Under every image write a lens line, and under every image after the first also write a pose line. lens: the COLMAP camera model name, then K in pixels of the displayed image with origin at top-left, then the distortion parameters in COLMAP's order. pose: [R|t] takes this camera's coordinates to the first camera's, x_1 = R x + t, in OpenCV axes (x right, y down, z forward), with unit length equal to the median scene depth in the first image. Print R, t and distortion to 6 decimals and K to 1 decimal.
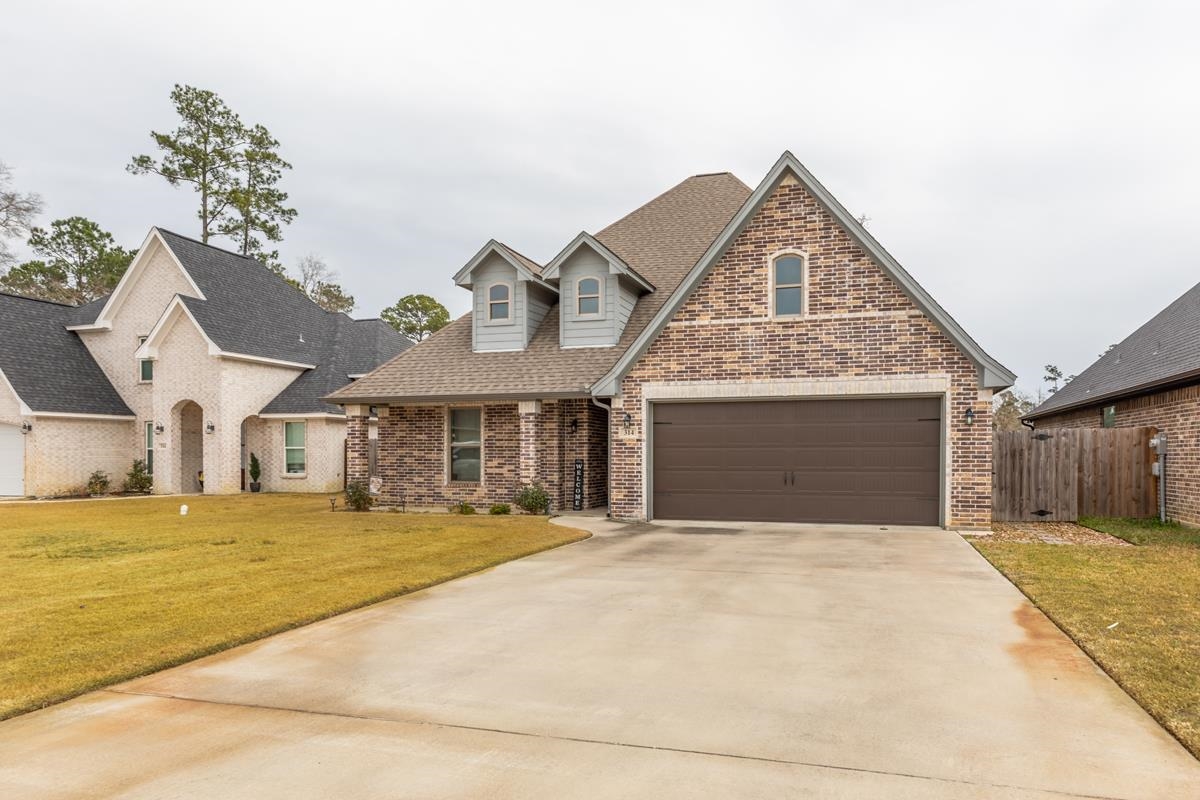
lens RADIAL K [[775.2, 0, 600.9], [0, 775.2, 432.2], [0, 0, 1]] dist [0.000380, -0.000263]
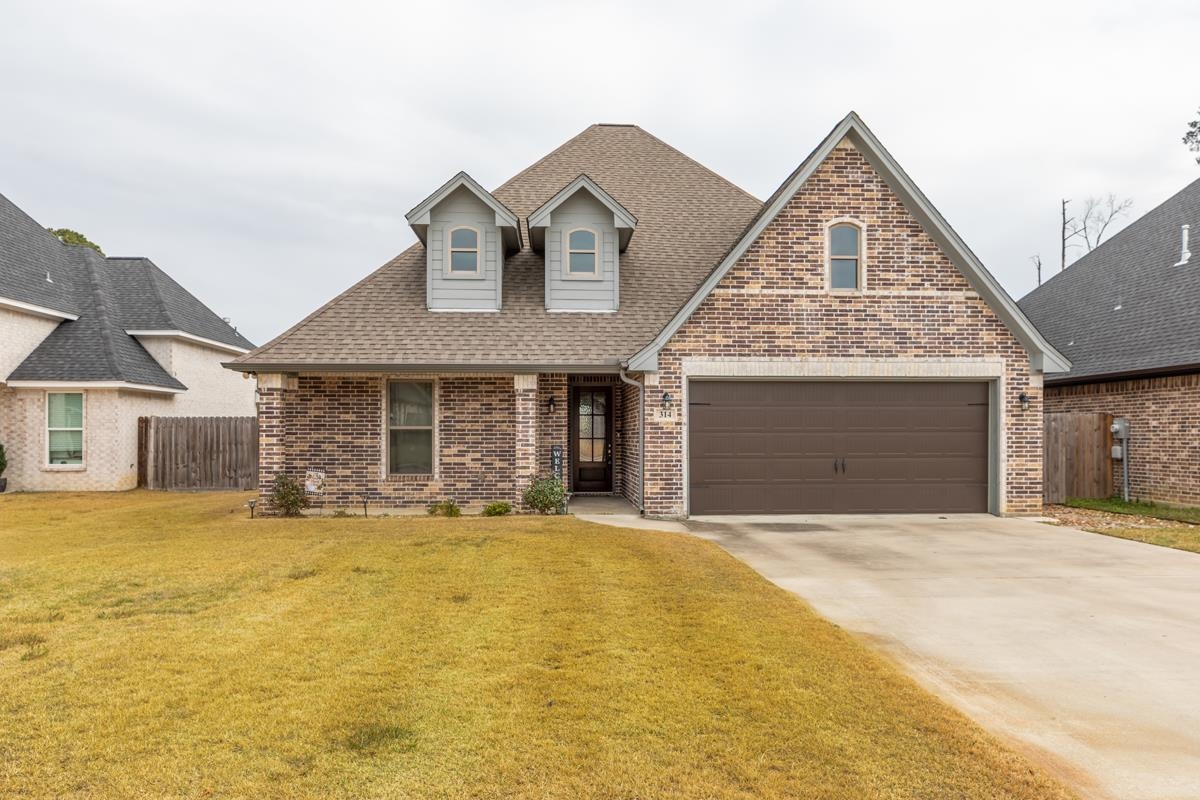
lens RADIAL K [[851.0, 0, 600.0], [0, 851.0, 400.0], [0, 0, 1]] dist [0.002098, 0.001625]
pose [[0.936021, 0.013443, 0.351686, -0.370191], [-0.009777, 0.999878, -0.012199, -0.003576], [-0.351807, 0.007980, 0.936038, 0.149653]]
